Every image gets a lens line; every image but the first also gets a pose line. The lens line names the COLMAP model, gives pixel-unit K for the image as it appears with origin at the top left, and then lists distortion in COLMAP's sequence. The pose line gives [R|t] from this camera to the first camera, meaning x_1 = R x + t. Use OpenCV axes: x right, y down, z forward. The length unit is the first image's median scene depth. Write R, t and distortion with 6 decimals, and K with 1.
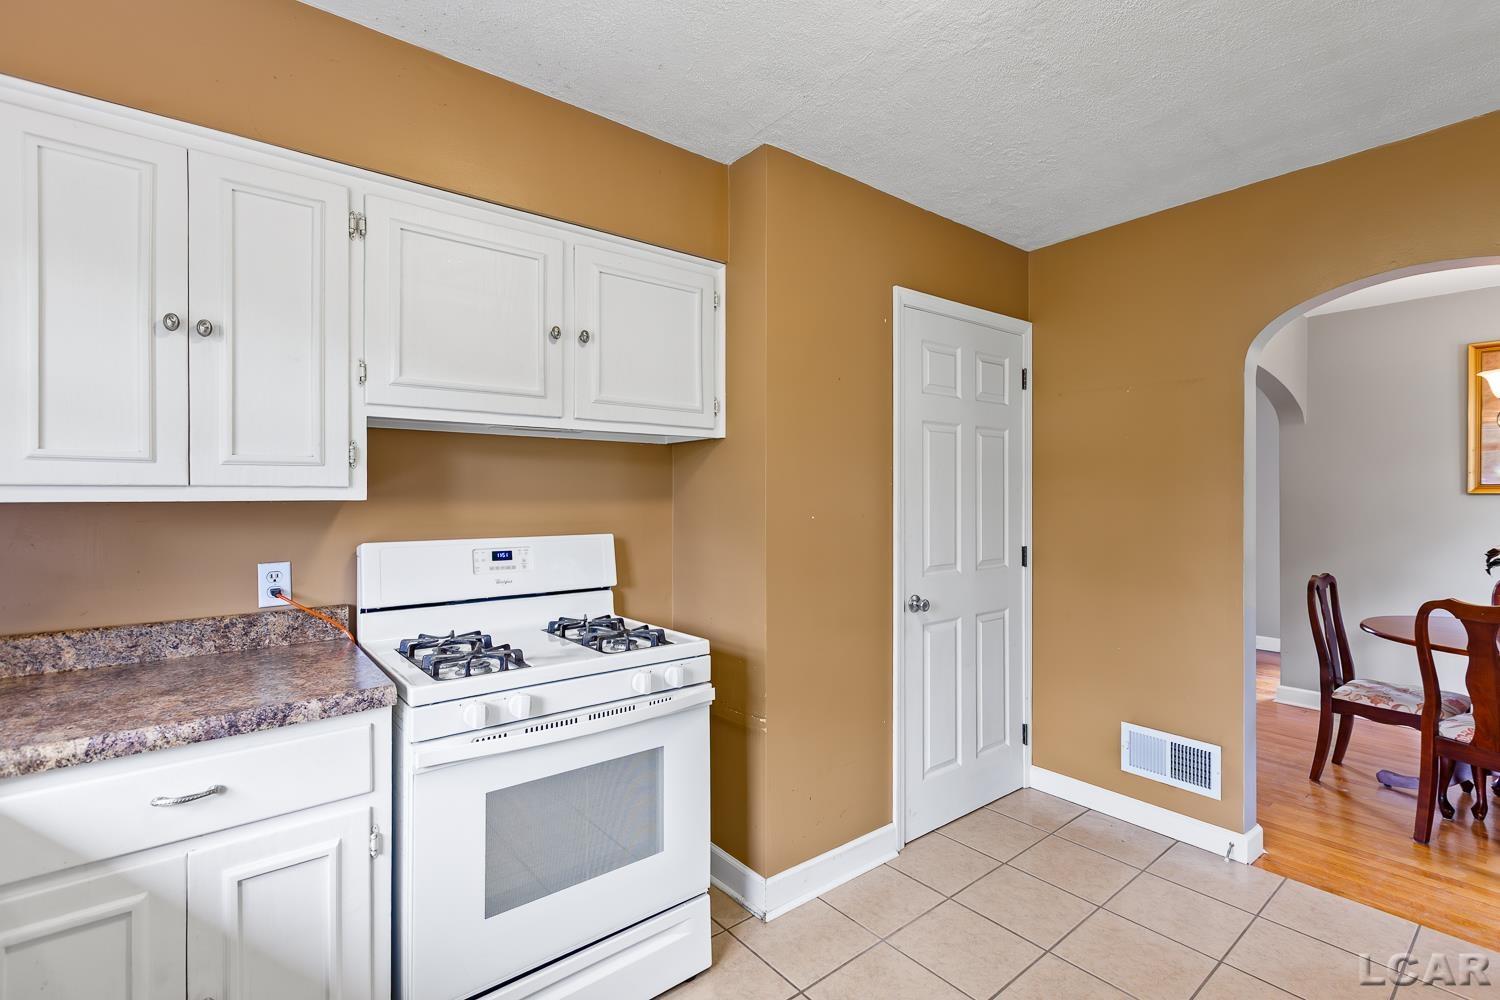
lens RADIAL K [[680.6, 0, 749.0], [0, 680.6, 494.9], [0, 0, 1]] dist [0.001149, 0.000053]
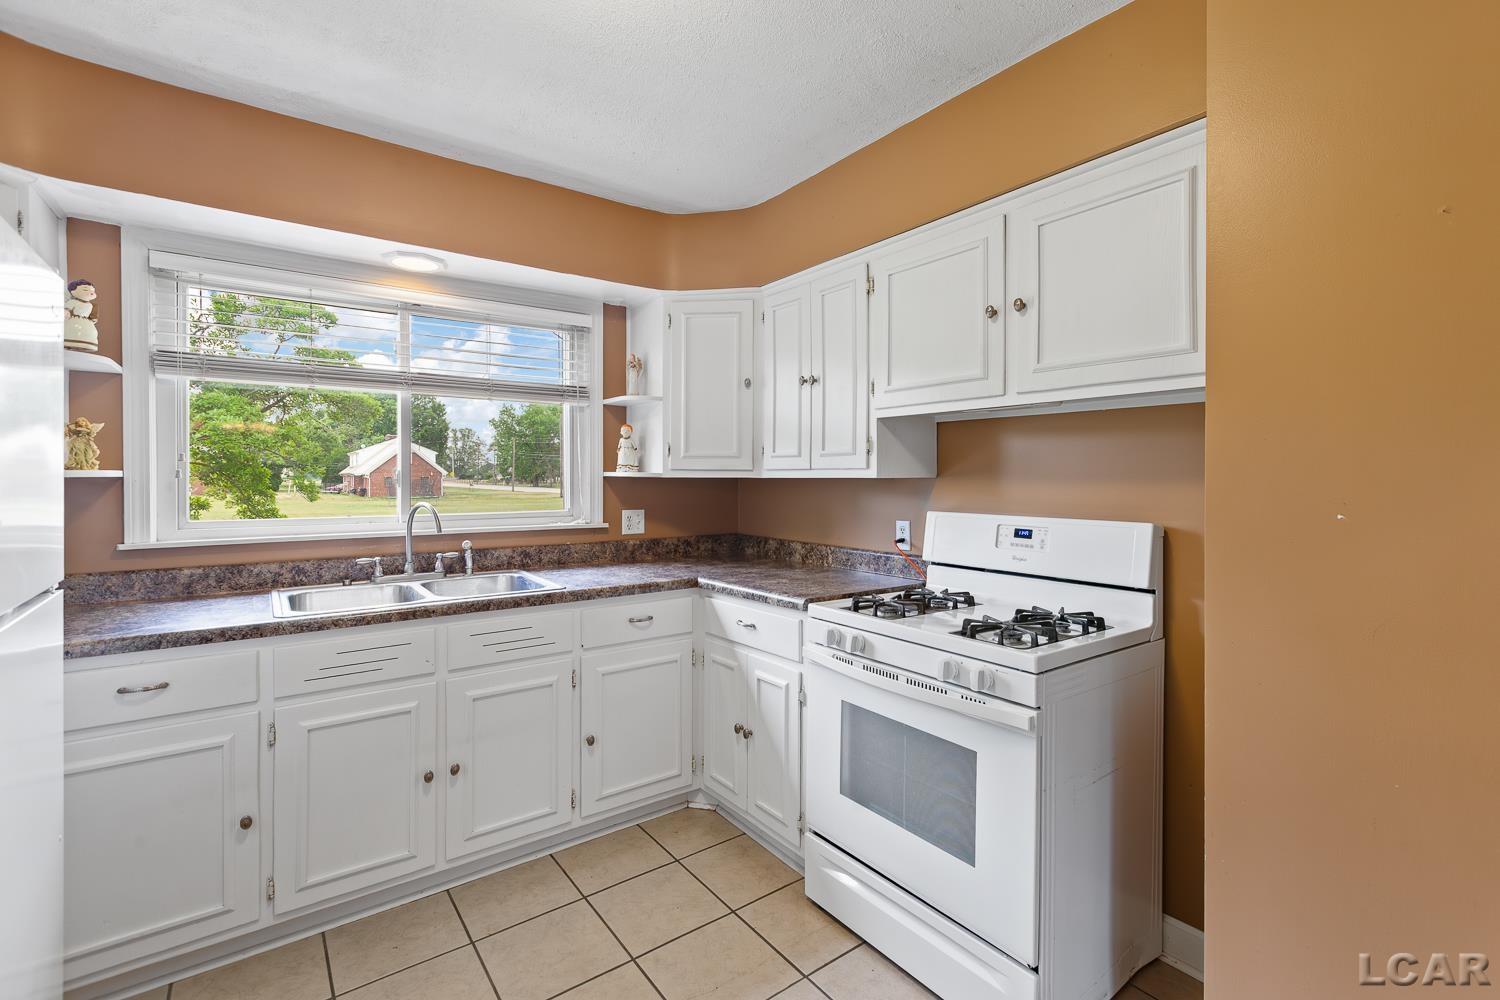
lens RADIAL K [[674.8, 0, 755.3], [0, 674.8, 482.6], [0, 0, 1]] dist [0.001688, 0.000163]
pose [[-0.039843, 0.009385, -0.999162, 0.854093], [-0.001106, 0.999955, 0.009436, 0.004586], [0.999205, 0.001481, -0.039831, 0.818142]]
